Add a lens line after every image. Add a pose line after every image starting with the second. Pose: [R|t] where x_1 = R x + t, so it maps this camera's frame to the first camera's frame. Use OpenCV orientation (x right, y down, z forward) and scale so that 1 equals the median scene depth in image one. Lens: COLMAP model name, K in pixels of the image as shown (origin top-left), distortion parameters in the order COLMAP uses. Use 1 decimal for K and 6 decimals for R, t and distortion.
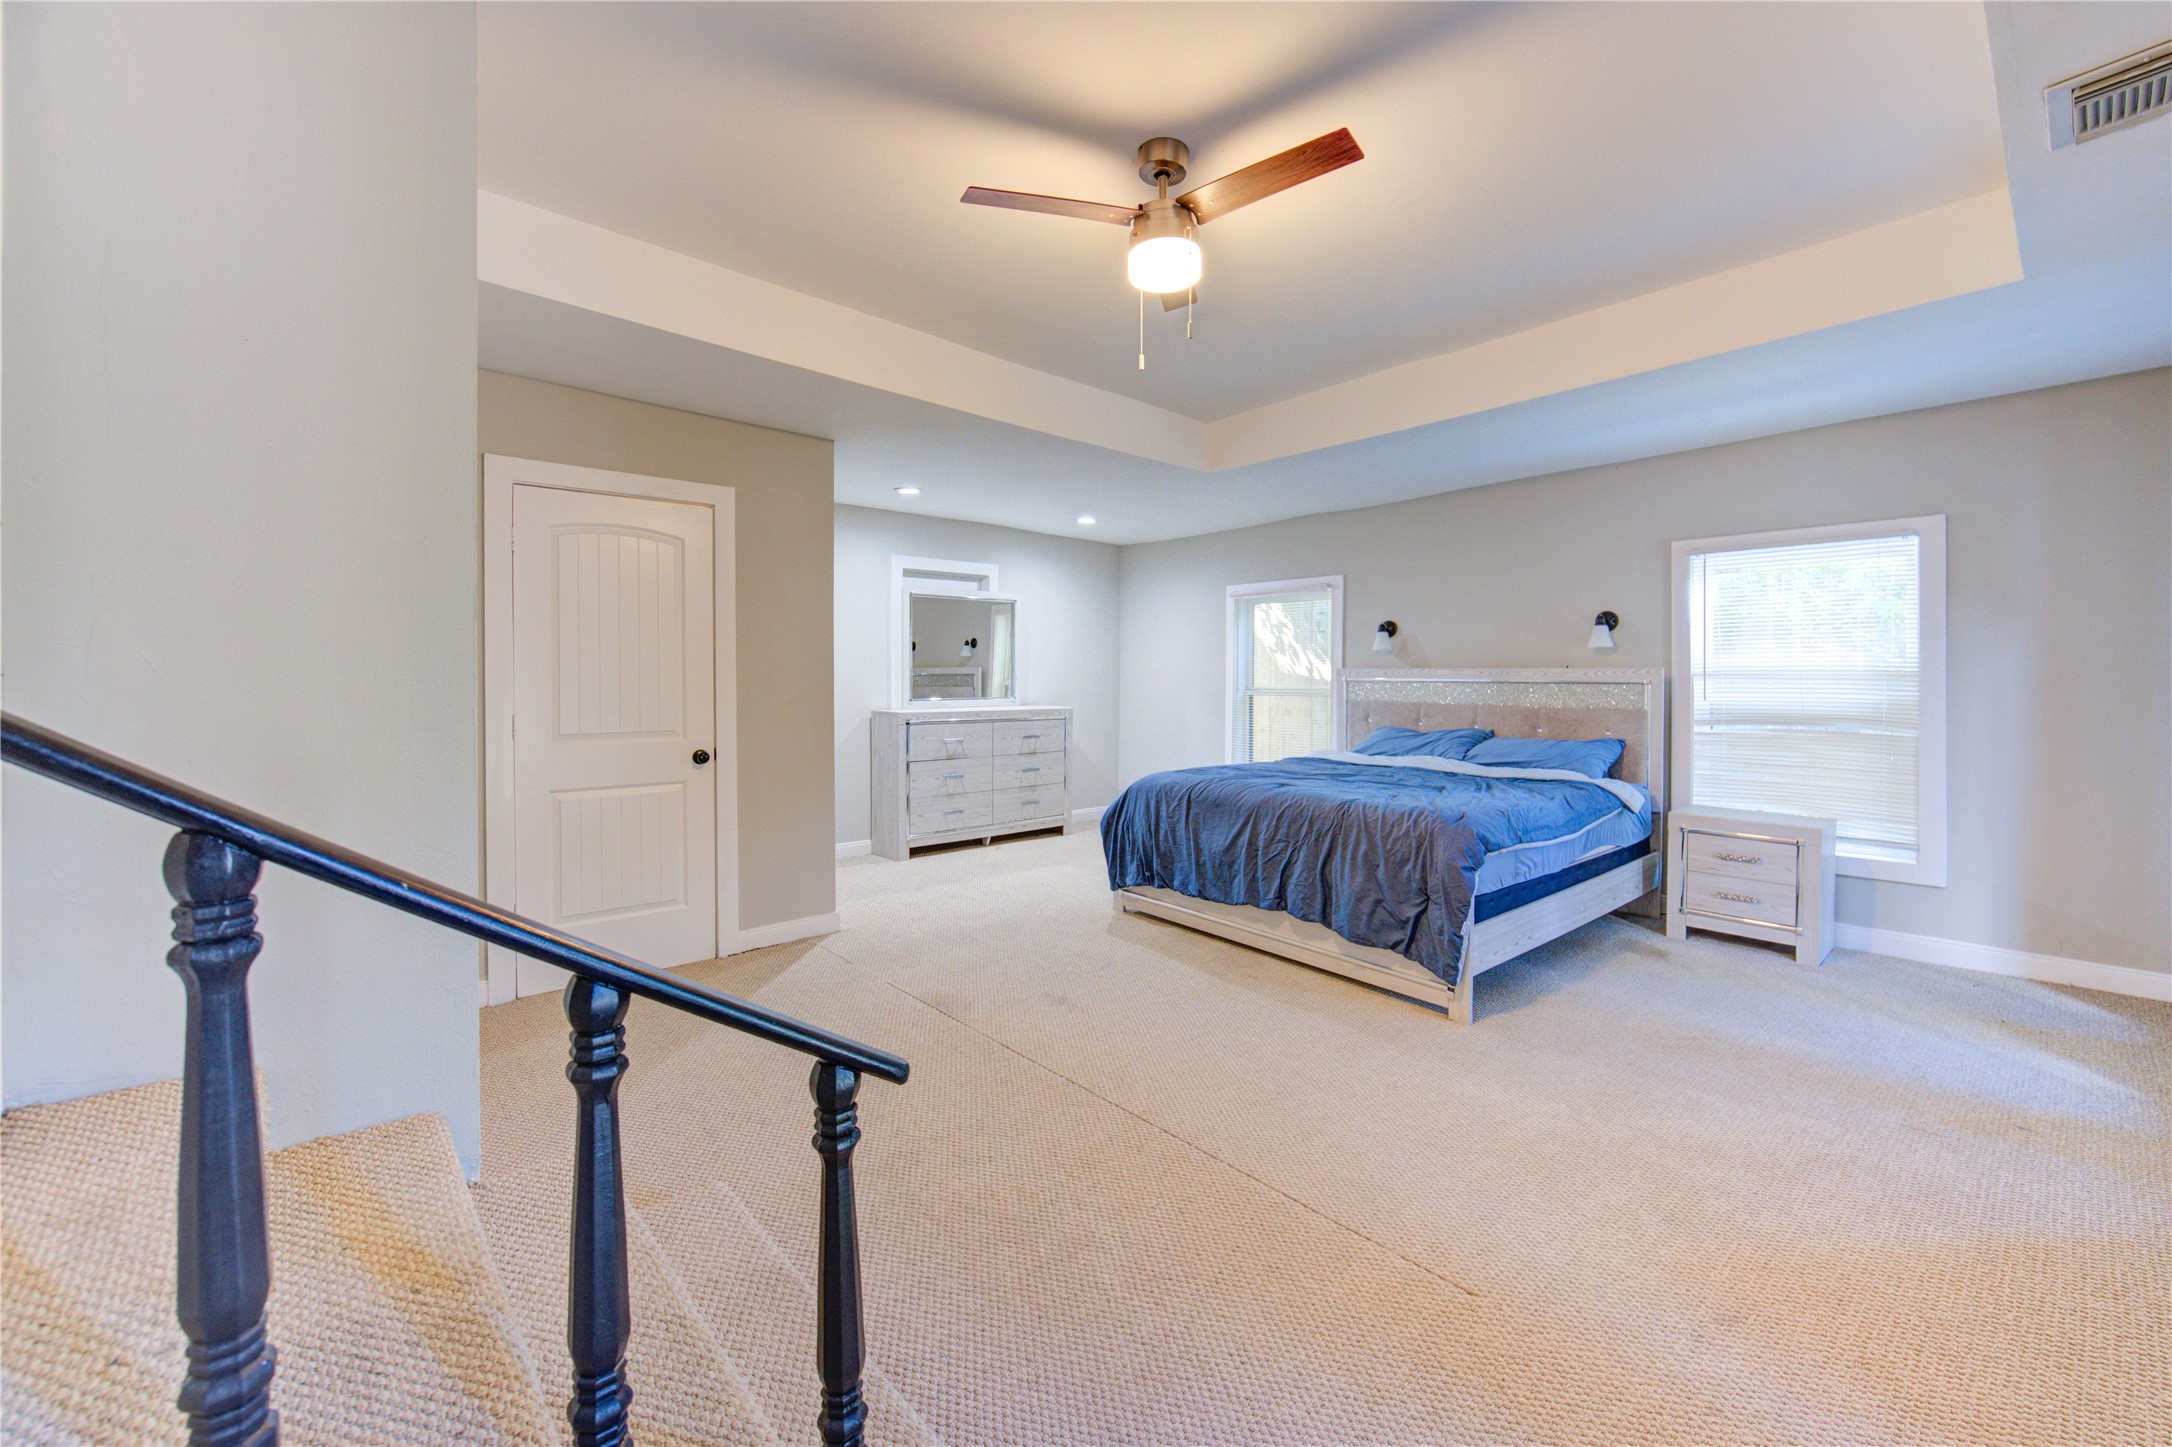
lens RADIAL K [[855.7, 0, 1099.1], [0, 855.7, 708.5], [0, 0, 1]] dist [-0.006404, -0.005637]
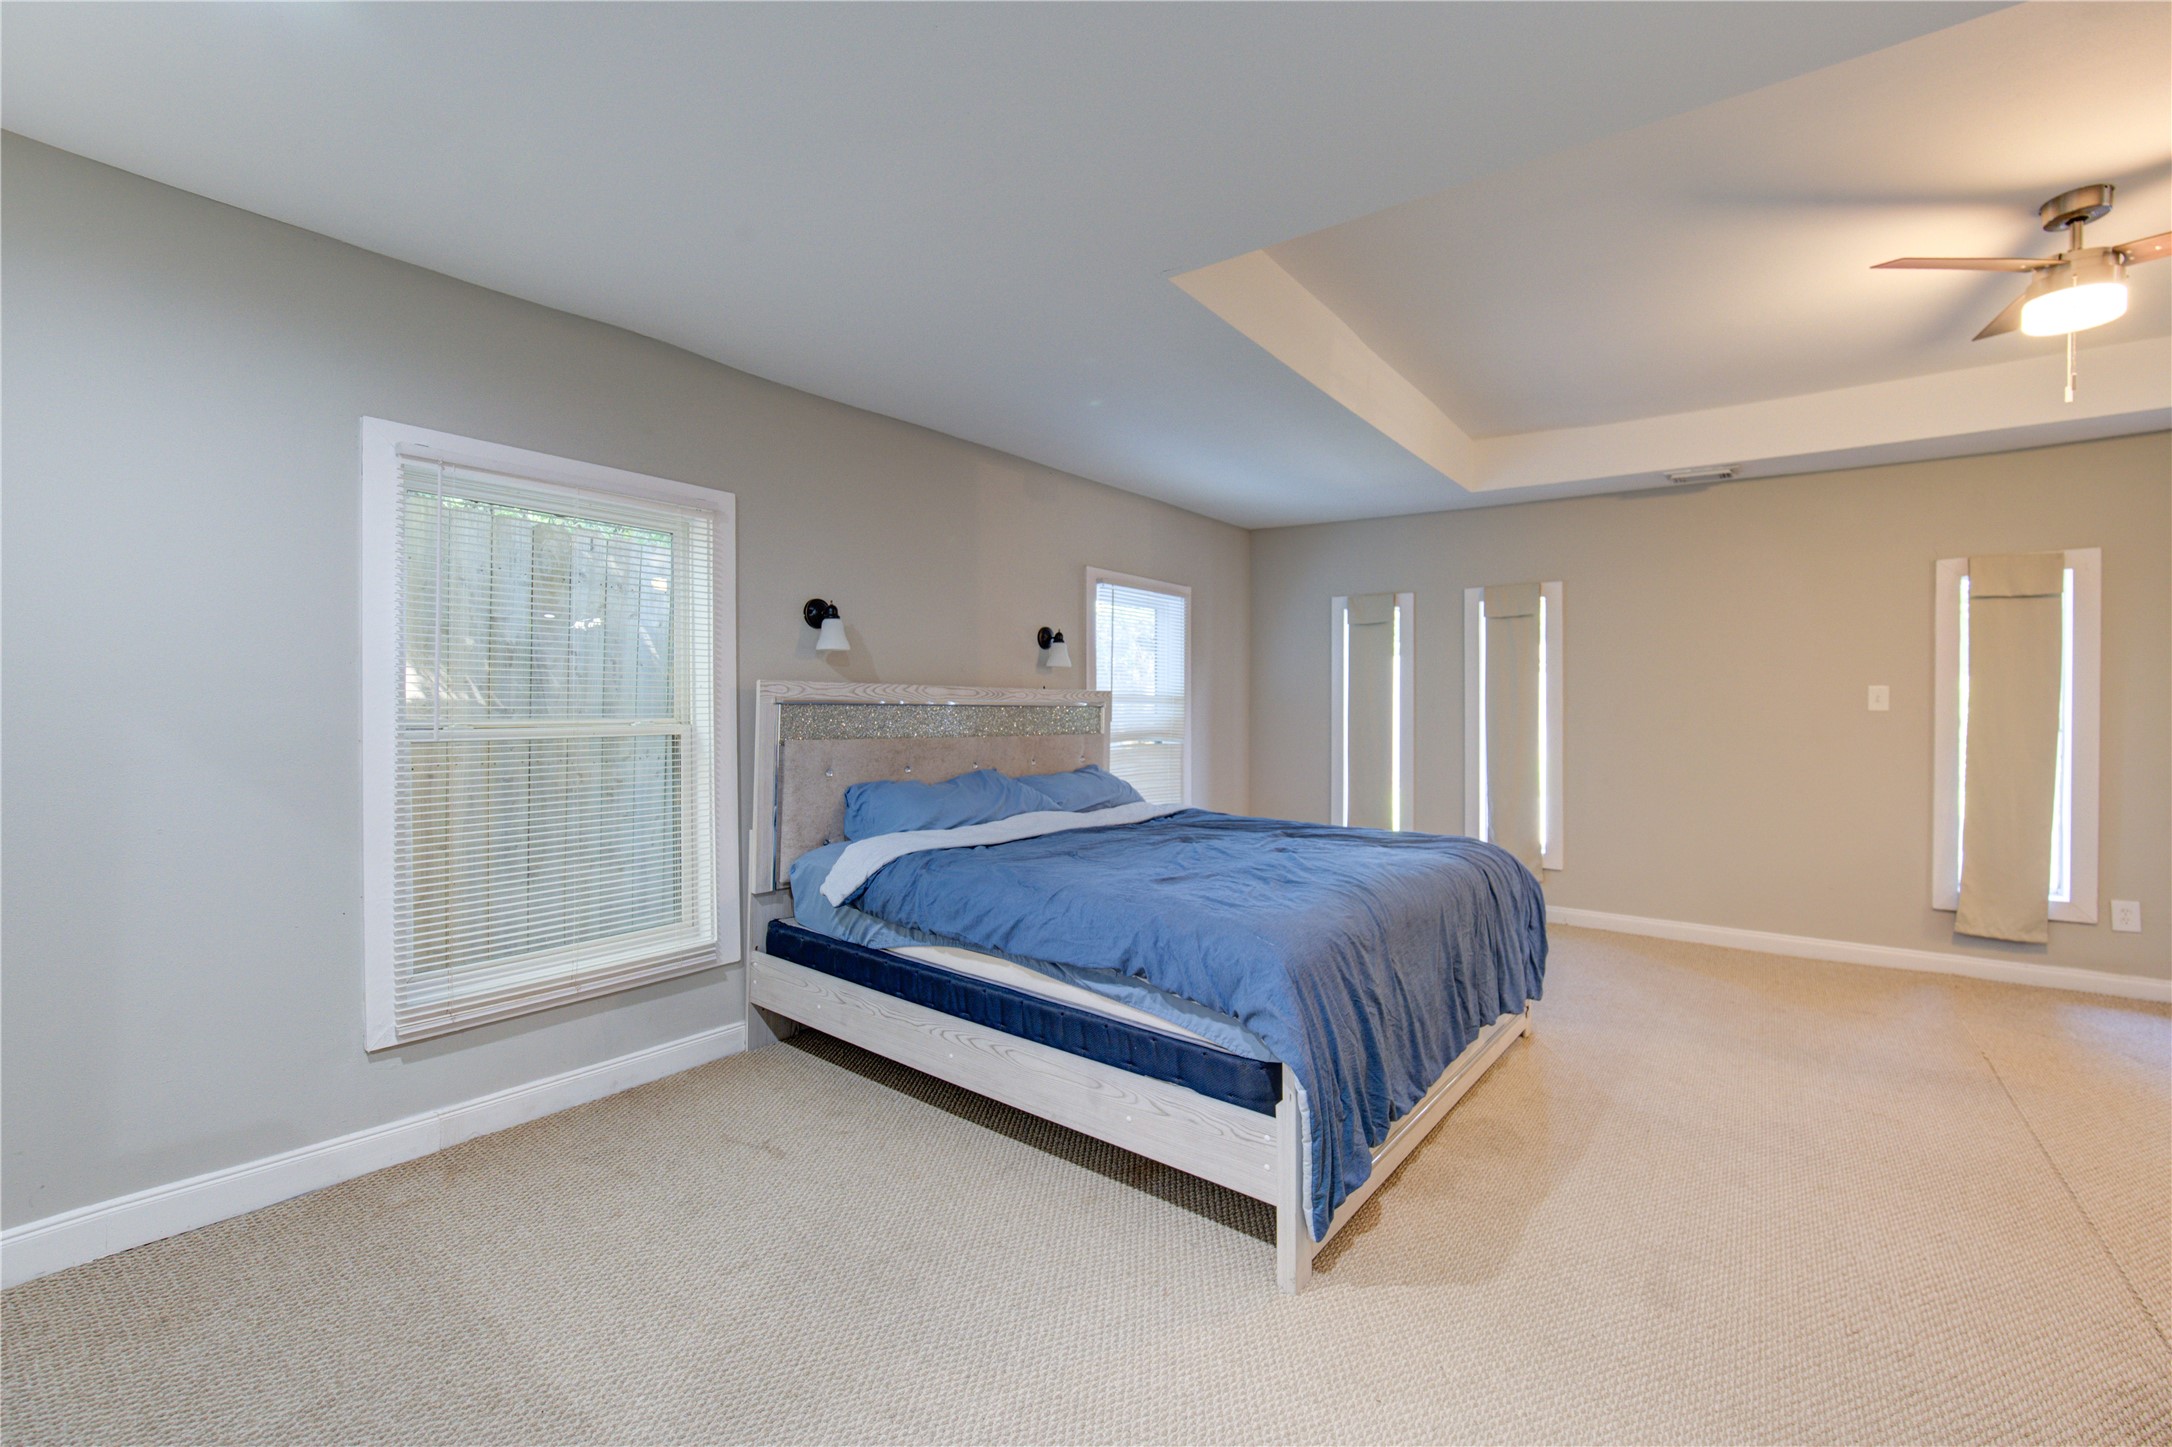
lens RADIAL K [[884.6, 0, 1102.7], [0, 884.6, 722.8], [0, 0, 1]] dist [-0.002446, -0.006318]
pose [[-0.211108, -0.032710, 0.976915, -0.375392], [0.020782, 0.999064, 0.037943, -0.049319], [-0.977242, 0.028312, -0.210230, 1.229770]]
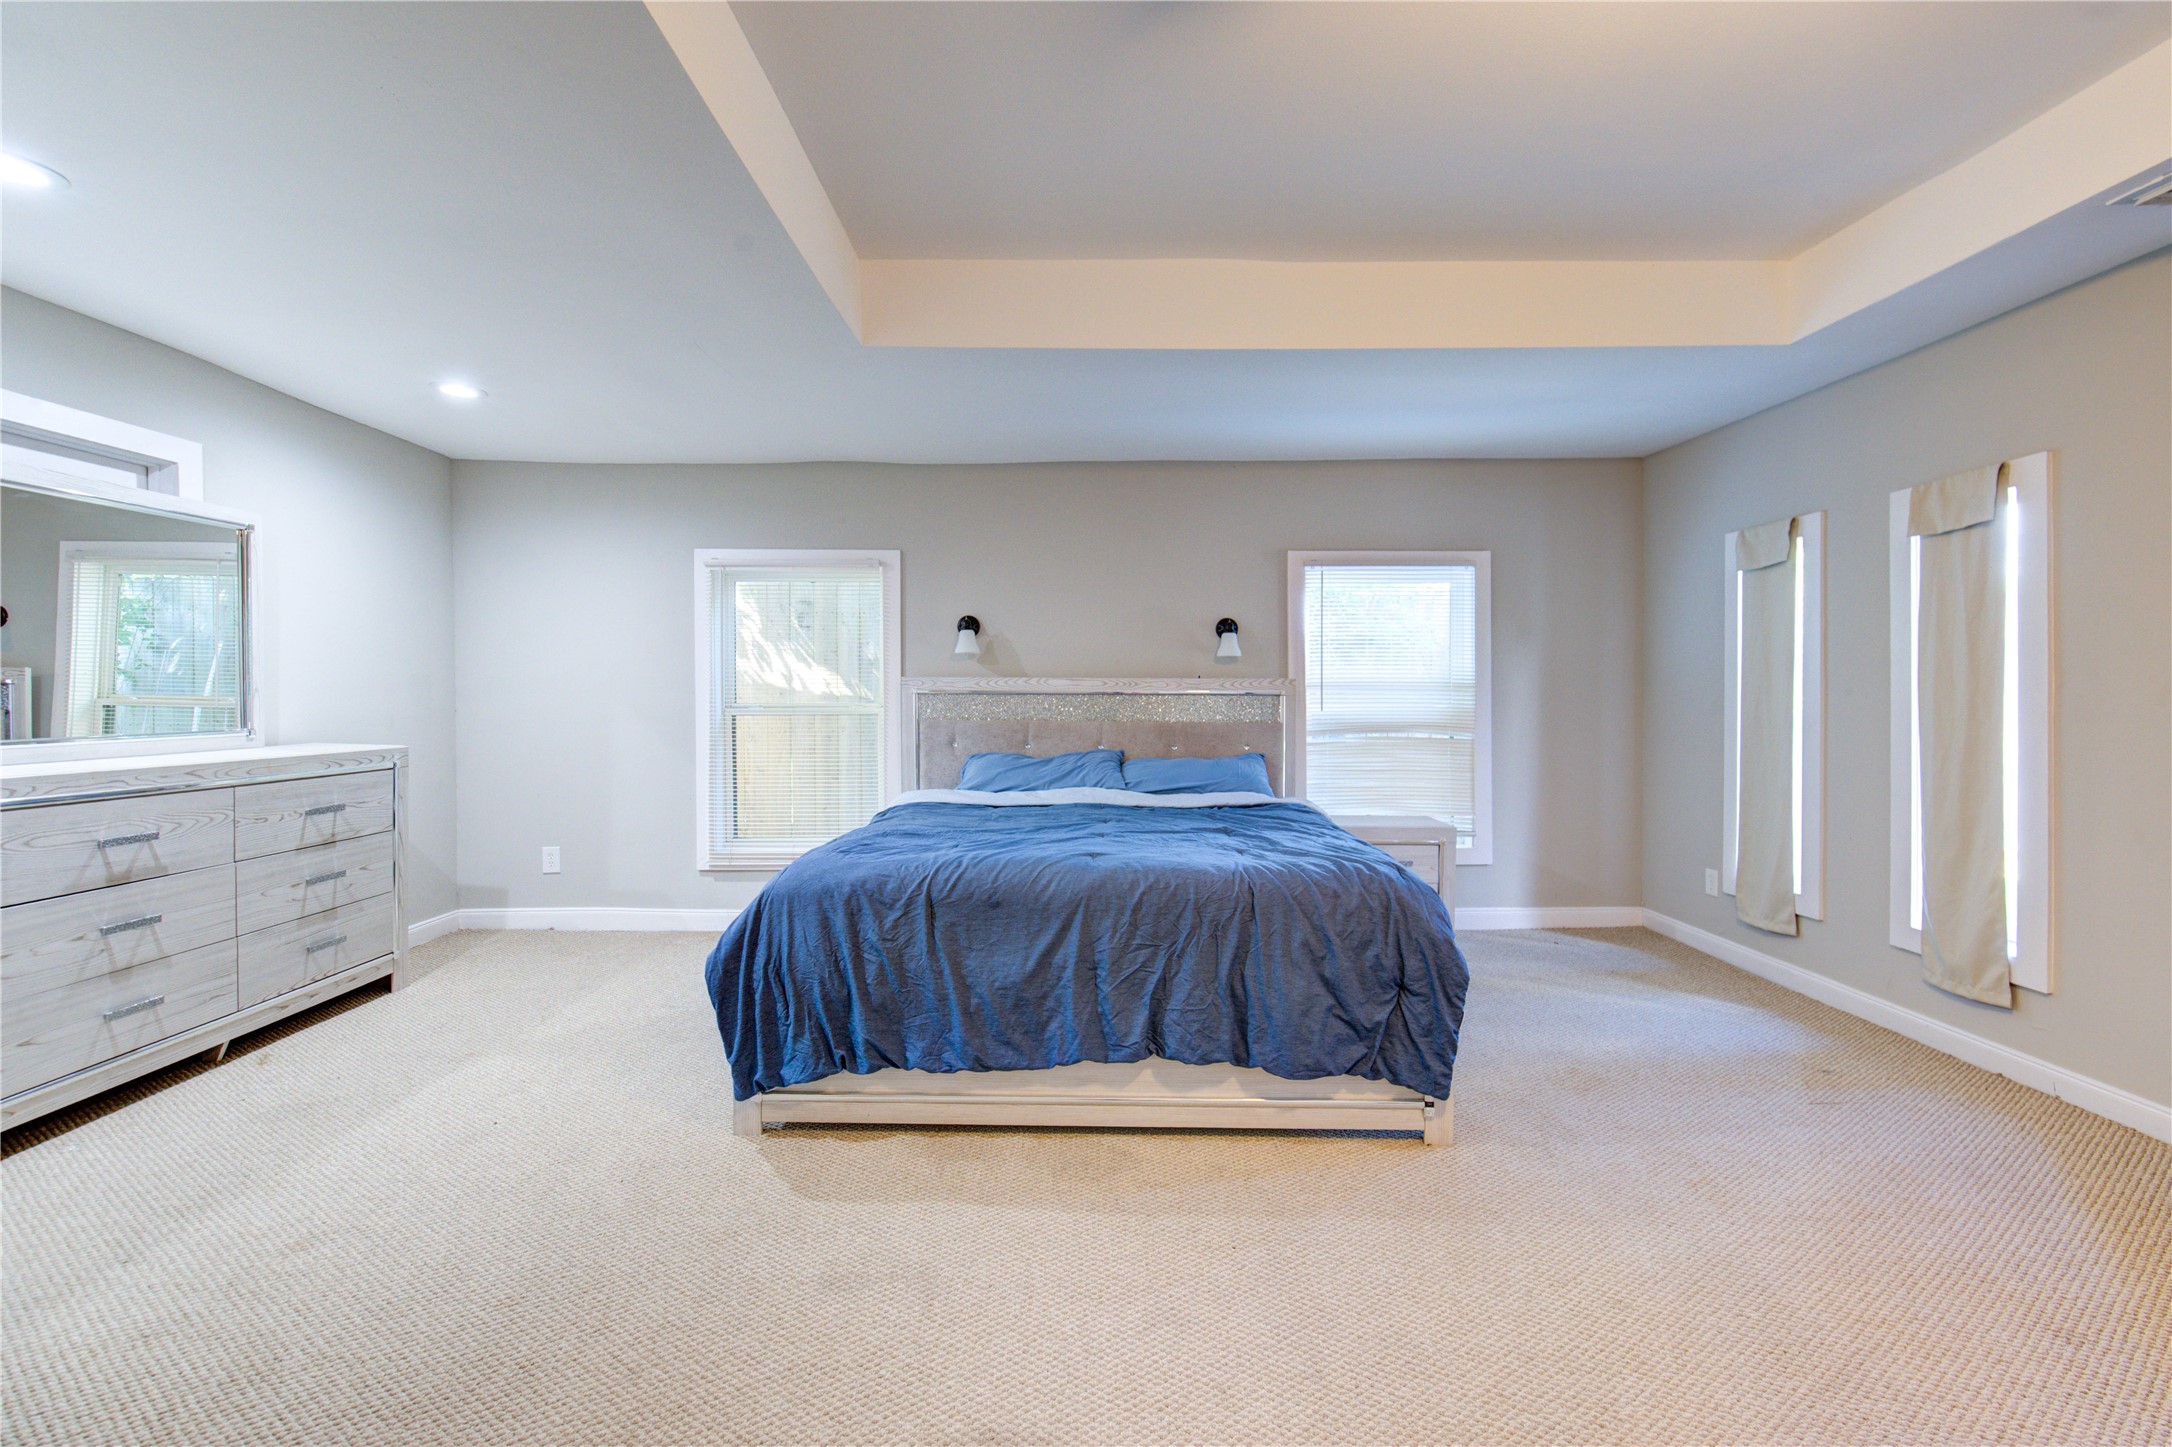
lens RADIAL K [[884.6, 0, 1102.7], [0, 884.6, 722.8], [0, 0, 1]] dist [-0.002446, -0.006318]
pose [[0.652574, -0.026578, 0.757259, -0.249837], [0.026920, 0.999567, 0.011885, -0.015020], [-0.757247, 0.012630, 0.653007, 0.506494]]
